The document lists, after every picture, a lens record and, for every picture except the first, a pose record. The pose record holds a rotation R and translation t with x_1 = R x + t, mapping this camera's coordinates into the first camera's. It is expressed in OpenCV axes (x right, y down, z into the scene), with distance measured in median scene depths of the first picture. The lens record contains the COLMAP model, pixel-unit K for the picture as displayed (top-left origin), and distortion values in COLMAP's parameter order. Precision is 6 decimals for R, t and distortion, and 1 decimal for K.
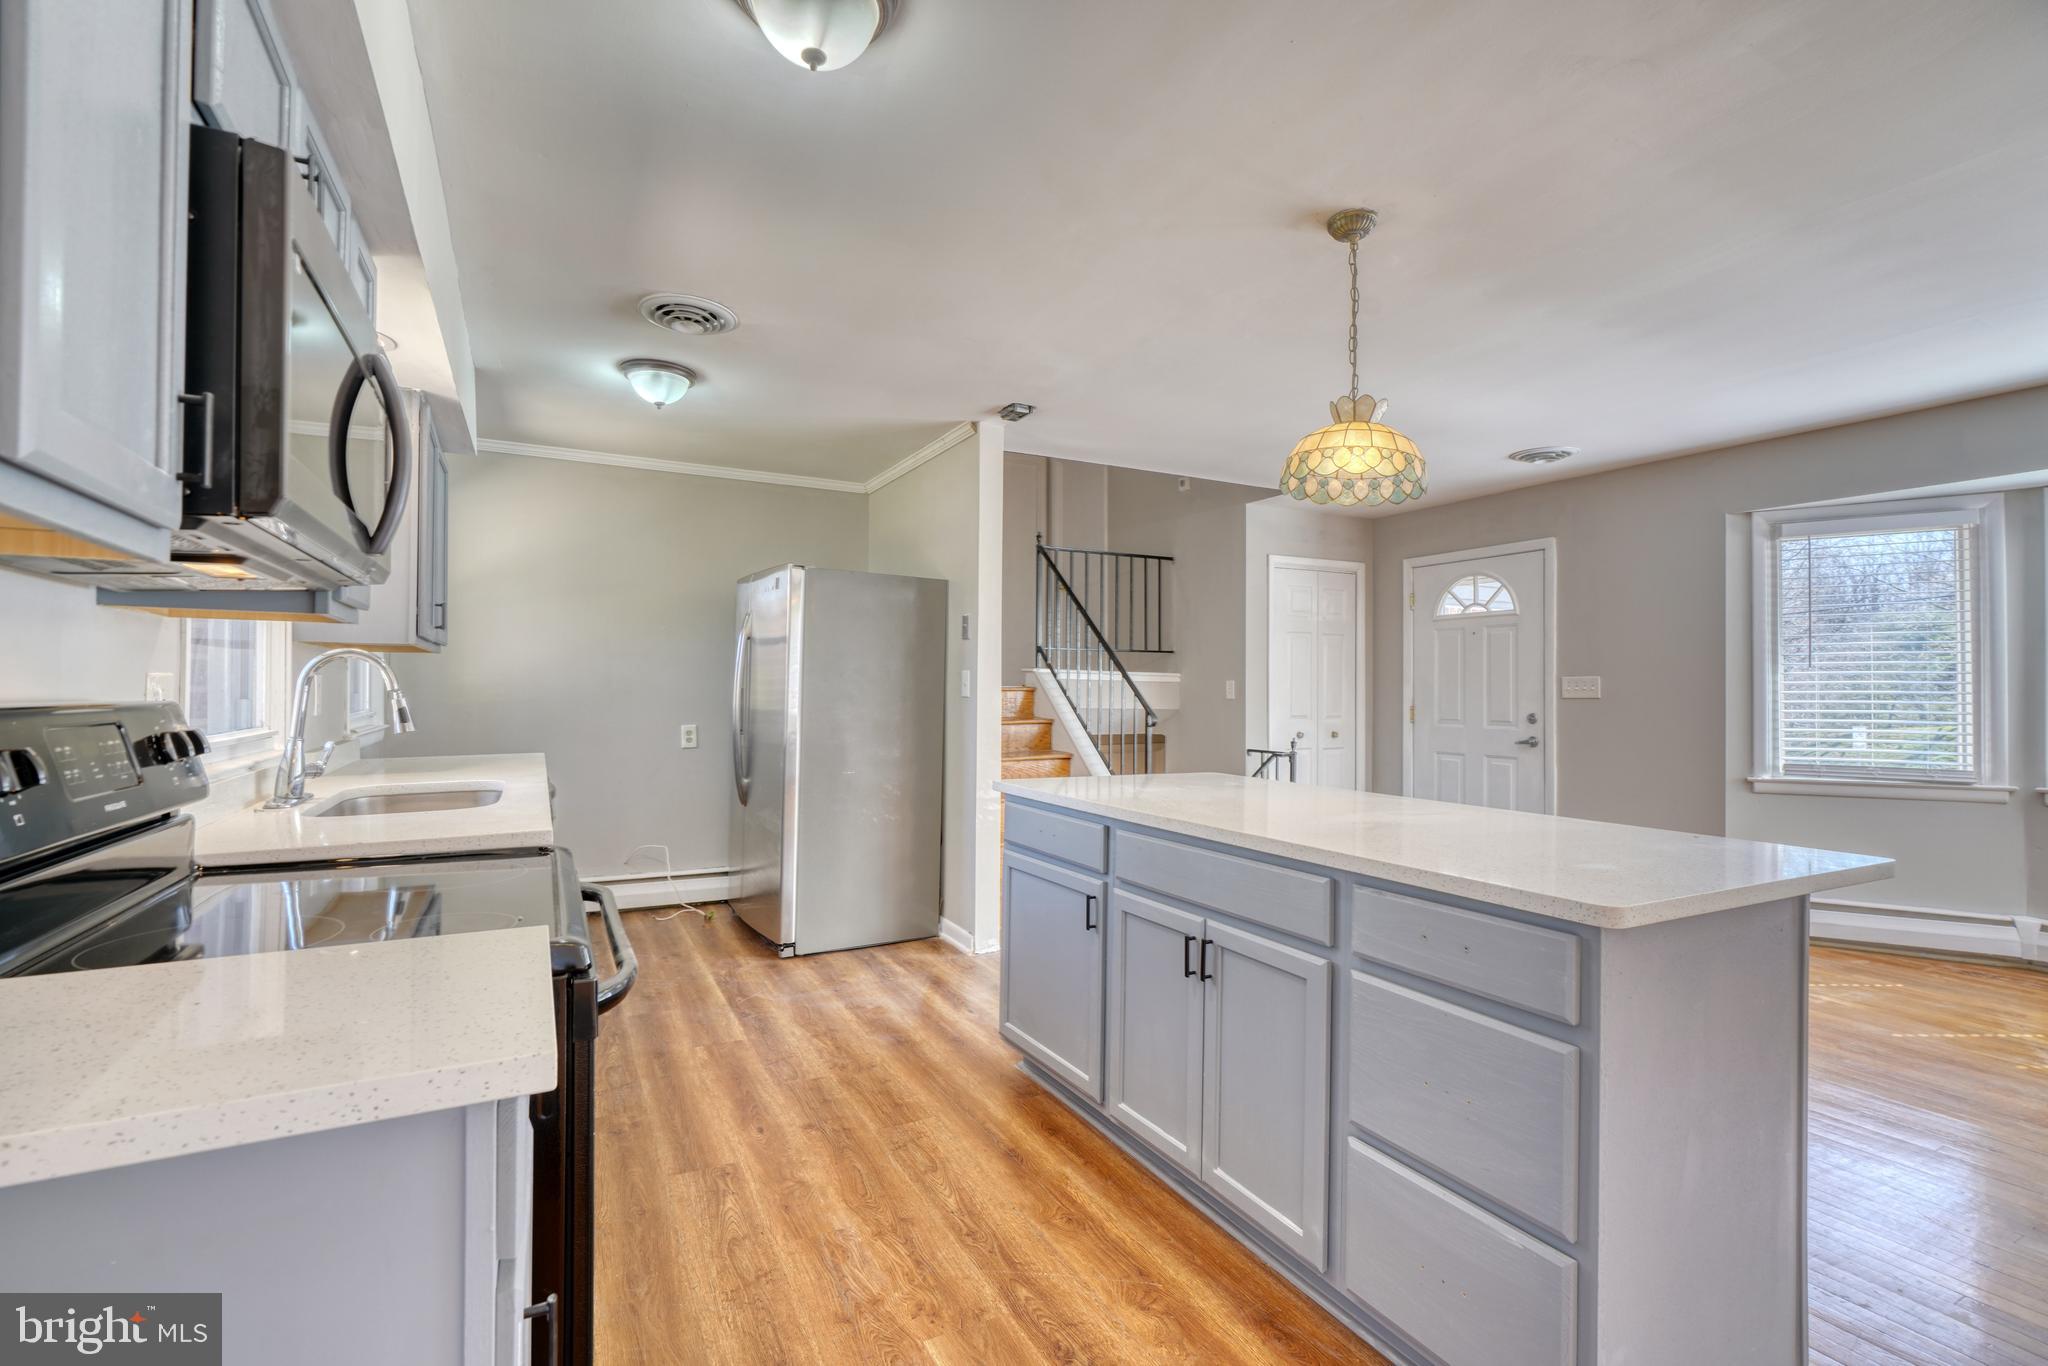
lens RADIAL K [[908.0, 0, 1012.3], [0, 908.0, 677.8], [0, 0, 1]] dist [-0.011142, 0.005350]
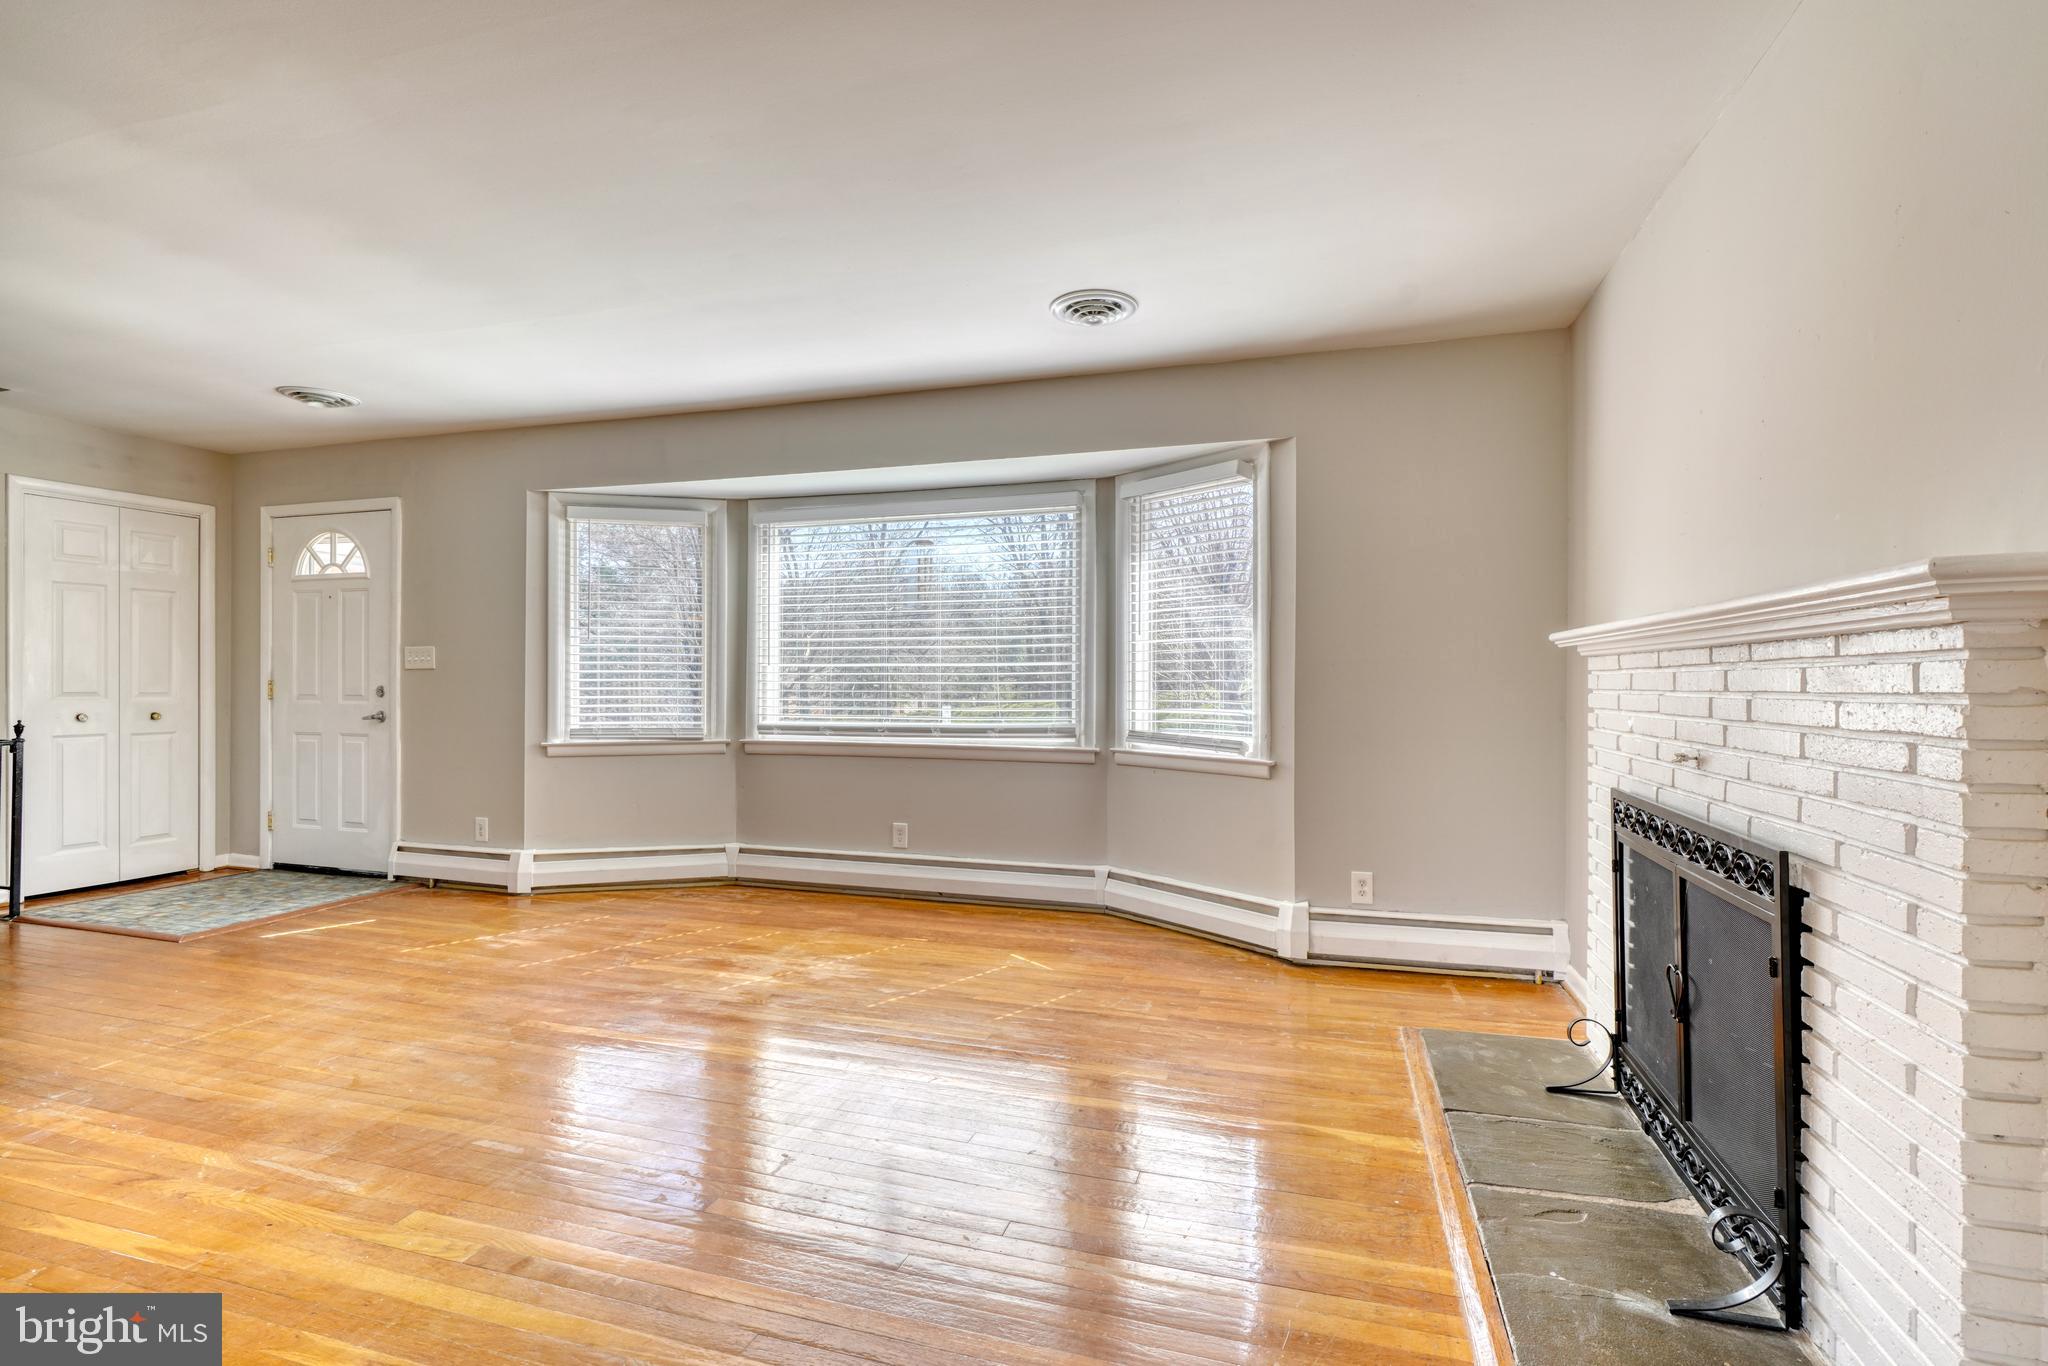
lens RADIAL K [[943.8, 0, 1034.8], [0, 943.8, 688.6], [0, 0, 1]] dist [-0.004114, 0.002373]
pose [[0.706311, -0.005427, 0.707881, 0.371987], [-0.011418, 0.999753, 0.019058, 0.016330], [-0.707810, -0.021543, 0.706074, -0.156961]]
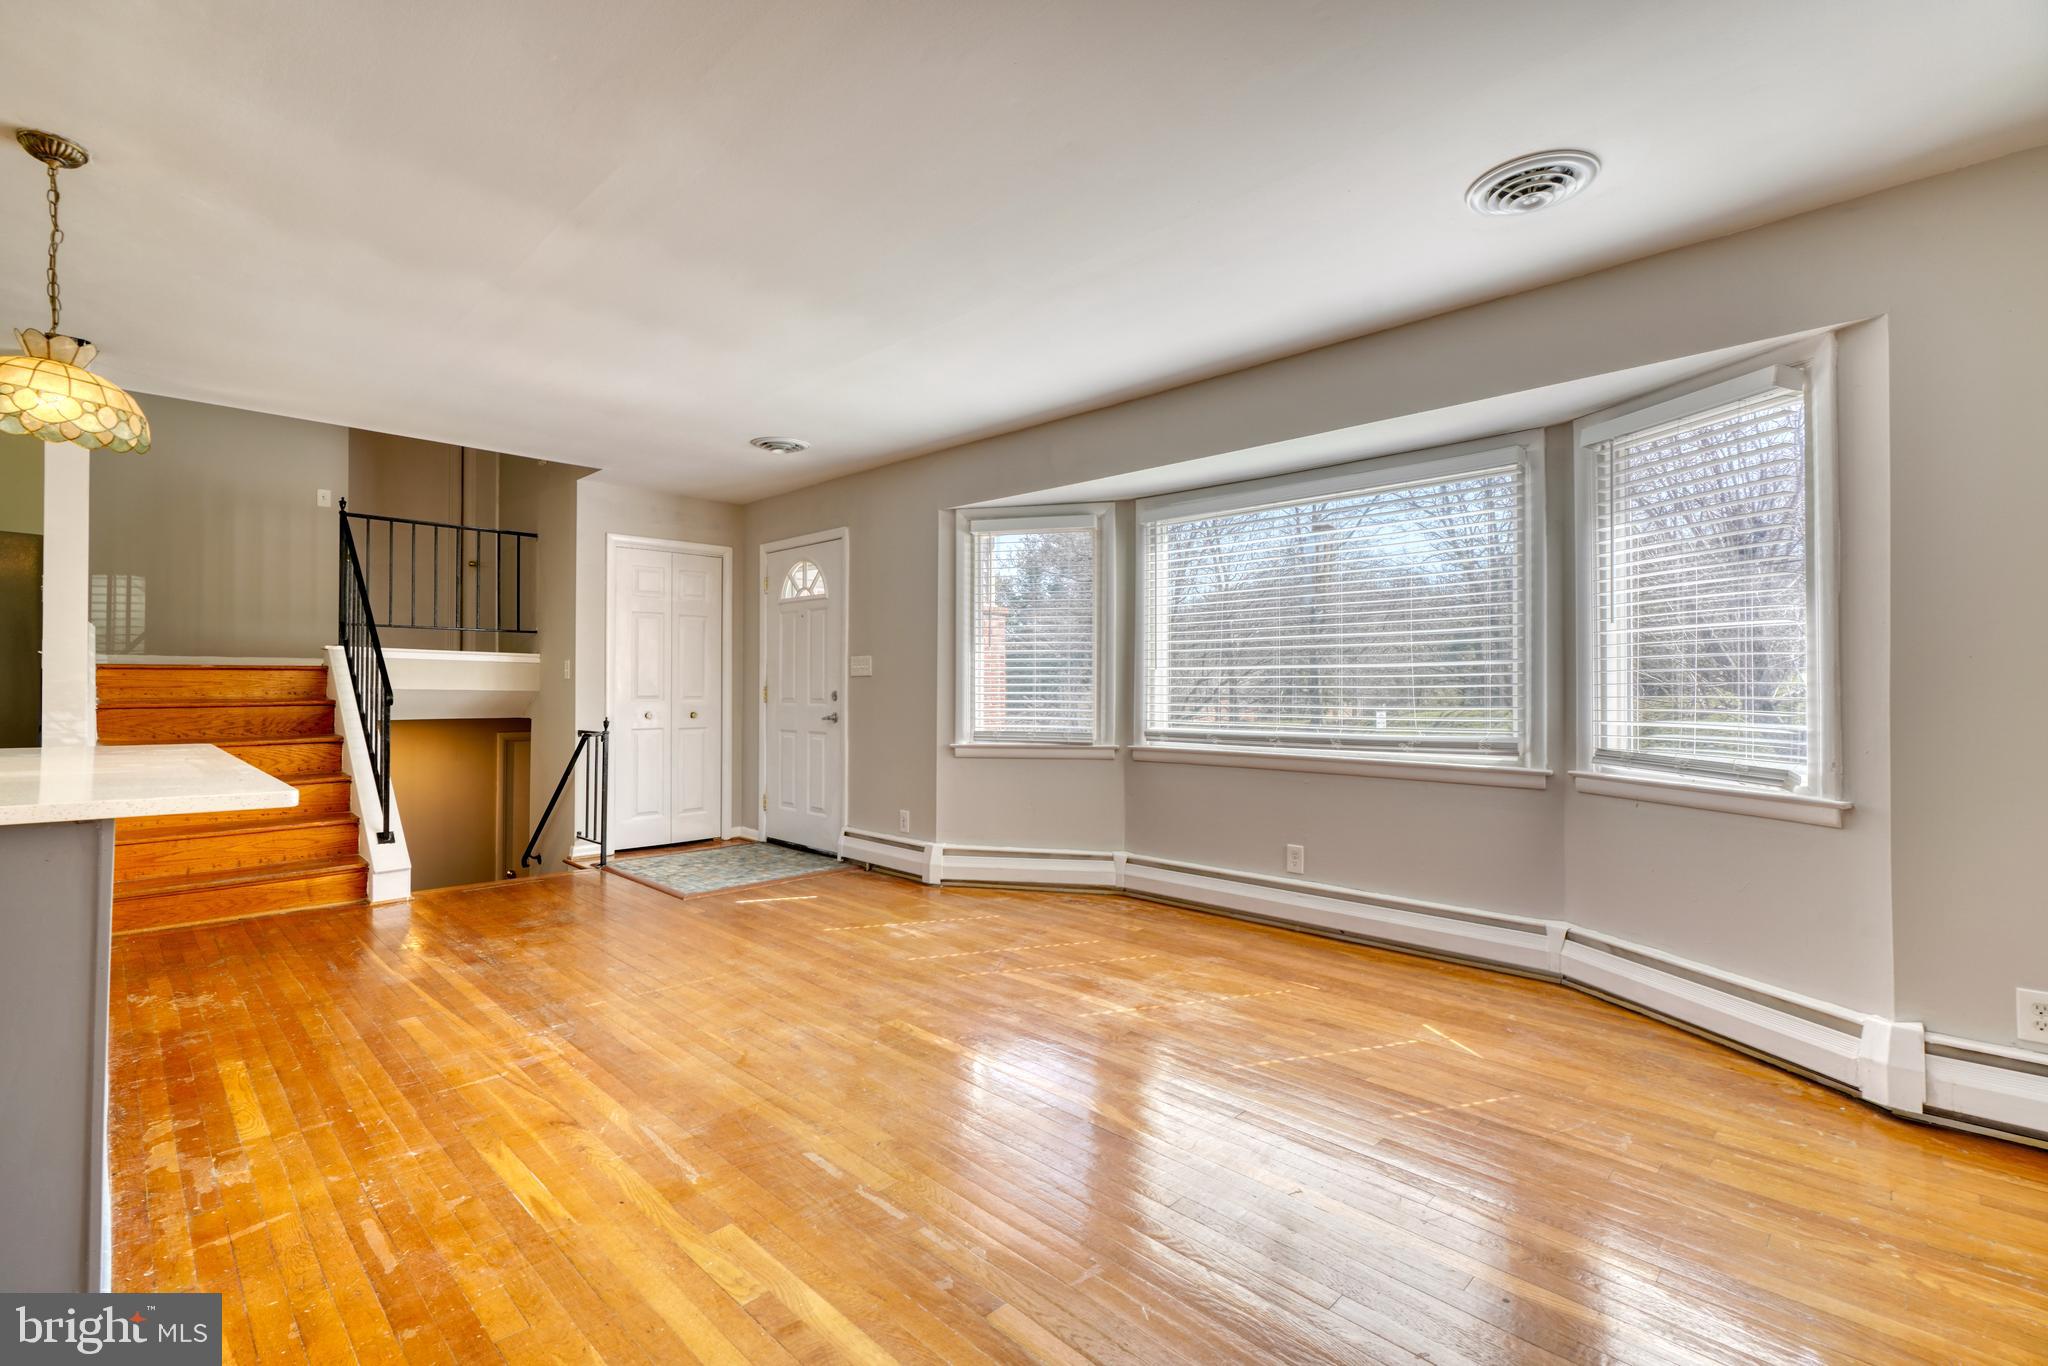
lens RADIAL K [[908.0, 0, 1016.9], [0, 908.0, 682.4], [0, 0, 1]] dist [-0.011142, 0.005350]
pose [[0.953236, -0.001107, 0.302226, 0.464463], [-0.001975, 0.999949, 0.009892, 0.018476], [-0.302222, -0.010026, 0.953185, -0.090086]]
